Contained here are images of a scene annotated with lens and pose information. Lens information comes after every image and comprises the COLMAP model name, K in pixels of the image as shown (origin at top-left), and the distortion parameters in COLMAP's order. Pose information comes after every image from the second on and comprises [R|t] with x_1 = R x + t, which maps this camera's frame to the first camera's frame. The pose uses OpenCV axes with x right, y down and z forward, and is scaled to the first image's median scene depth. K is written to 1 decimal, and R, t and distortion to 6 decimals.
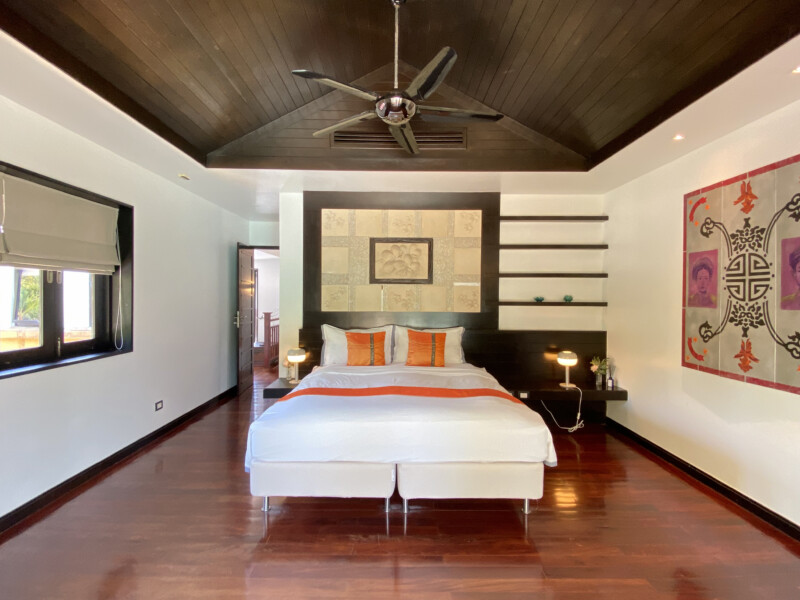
lens RADIAL K [[374.7, 0, 400.7], [0, 374.7, 298.2], [0, 0, 1]] dist [0.000304, -0.000702]
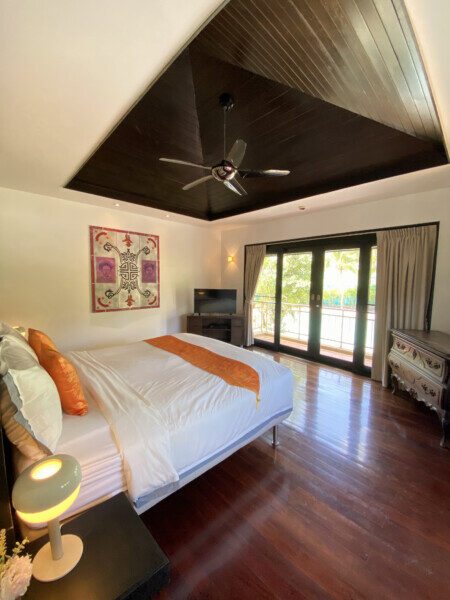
lens RADIAL K [[243.0, 0, 225.0], [0, 243.0, 300.0], [0, 0, 1]] dist [0.028515, -0.025465]
pose [[-0.667083, -0.079975, 0.740678, -0.773893], [-0.013774, 0.995375, 0.095070, -0.023837], [-0.744856, 0.053218, -0.665099, 1.518761]]
